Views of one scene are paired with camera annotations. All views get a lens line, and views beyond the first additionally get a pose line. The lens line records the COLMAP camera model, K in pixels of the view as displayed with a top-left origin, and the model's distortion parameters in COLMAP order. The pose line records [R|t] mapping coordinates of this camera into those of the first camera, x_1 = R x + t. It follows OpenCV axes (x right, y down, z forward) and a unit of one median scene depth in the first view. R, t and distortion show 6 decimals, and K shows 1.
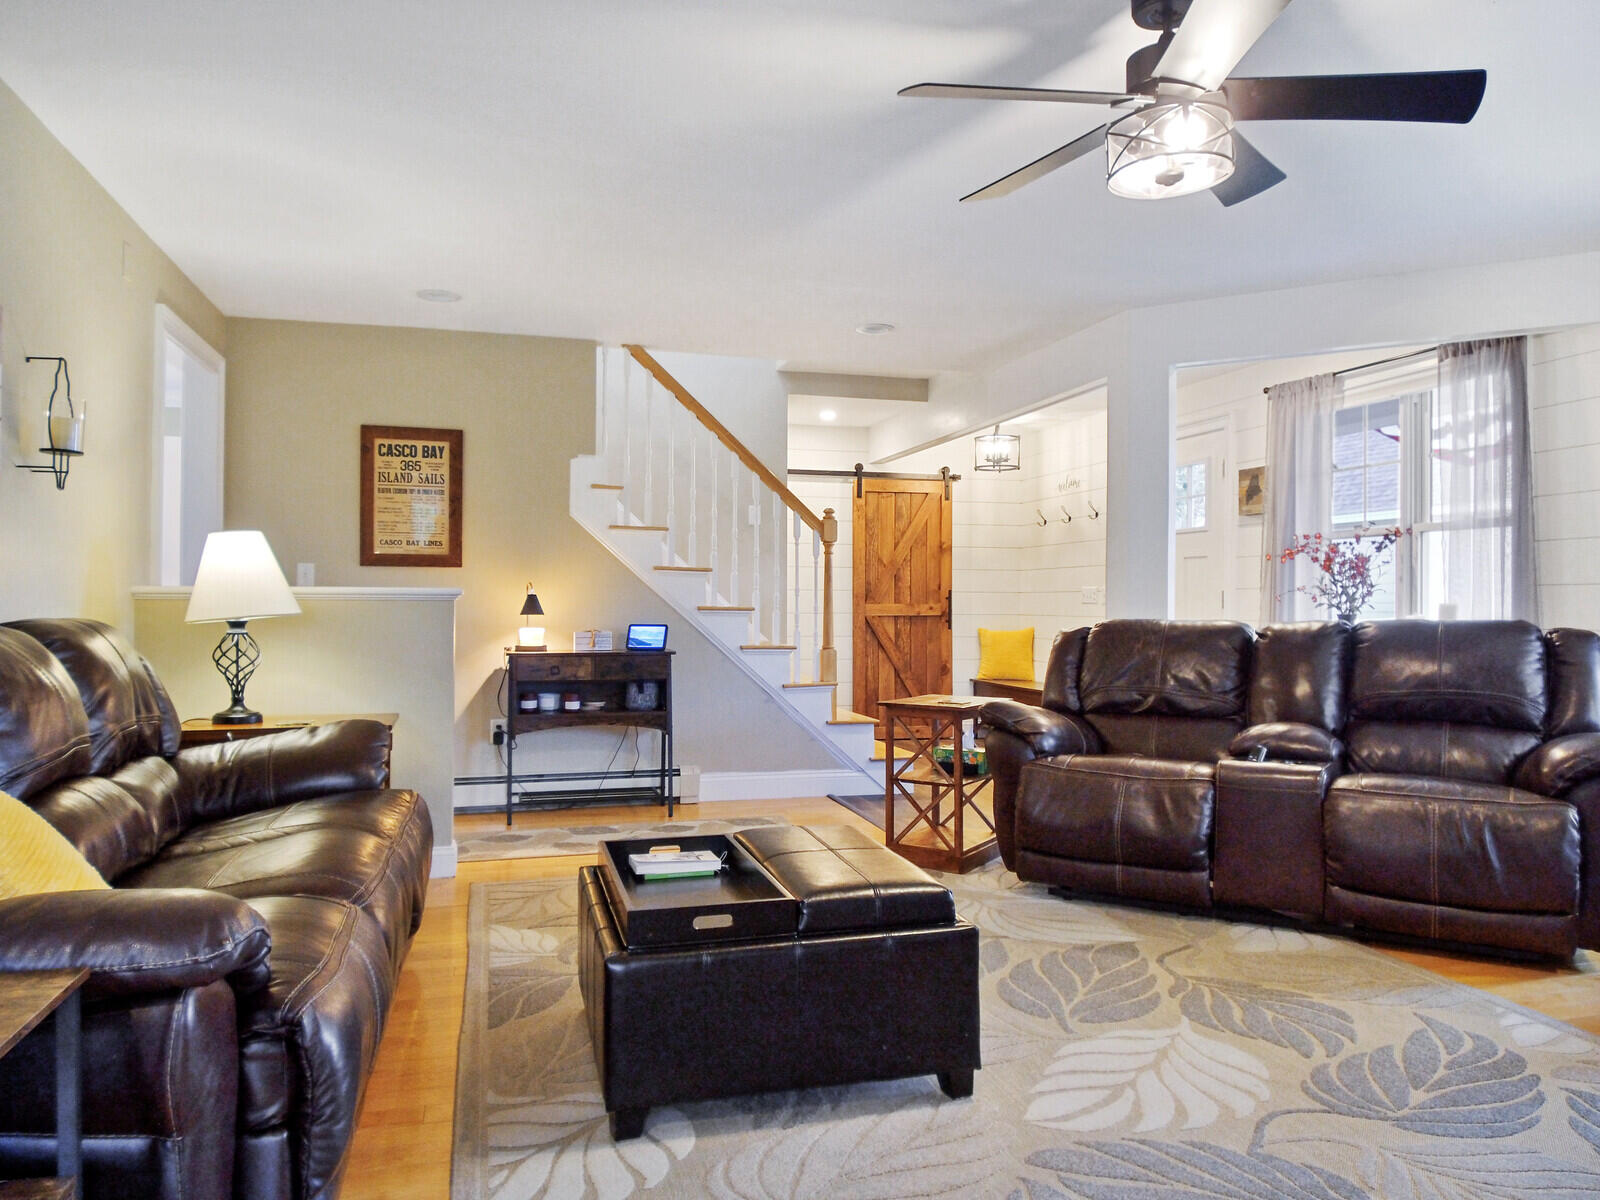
lens RADIAL K [[1118.9, 0, 800.0], [0, 1118.9, 600.0], [0, 0, 1]] dist [0.022939, 0.000058]
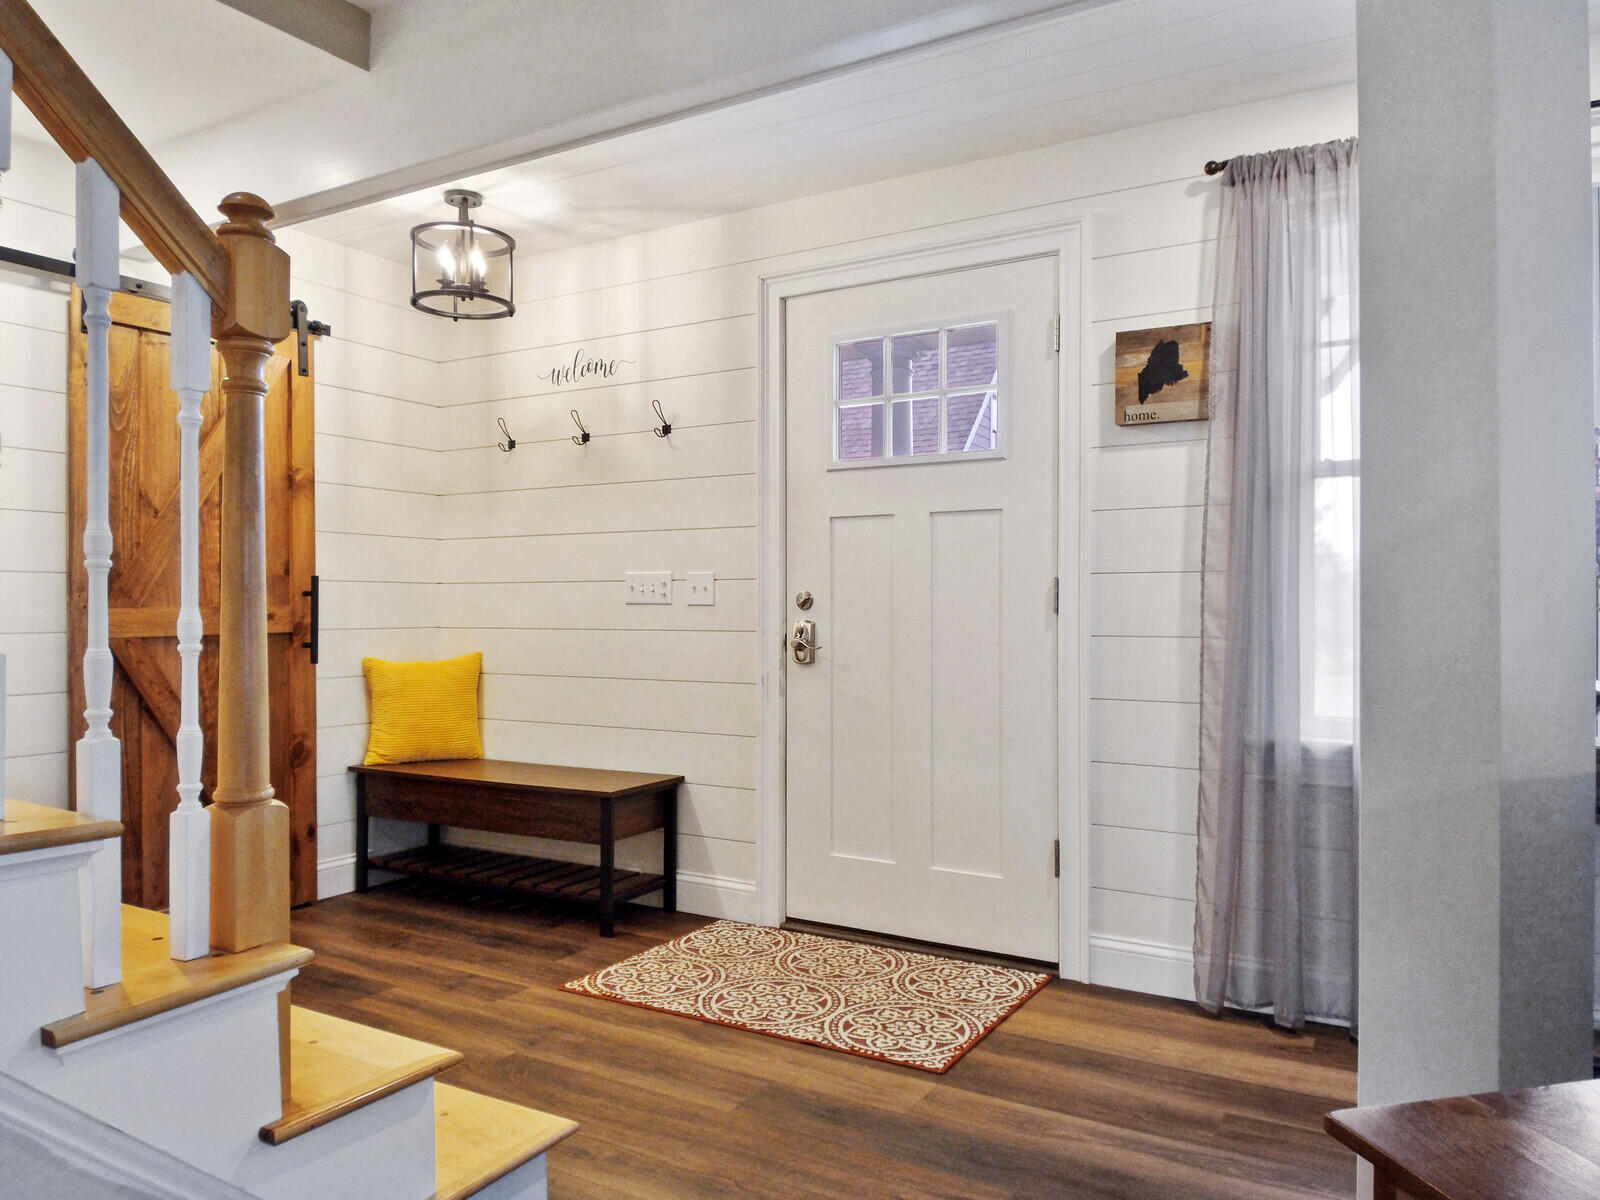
lens RADIAL K [[1118.9, 0, 800.0], [0, 1118.9, 600.0], [0, 0, 1]] dist [0.022939, 0.000058]
pose [[0.716396, 0.001107, 0.697693, -0.042361], [0.002131, 0.999991, -0.003775, 0.003035], [-0.697690, 0.004191, 0.716387, 0.568006]]
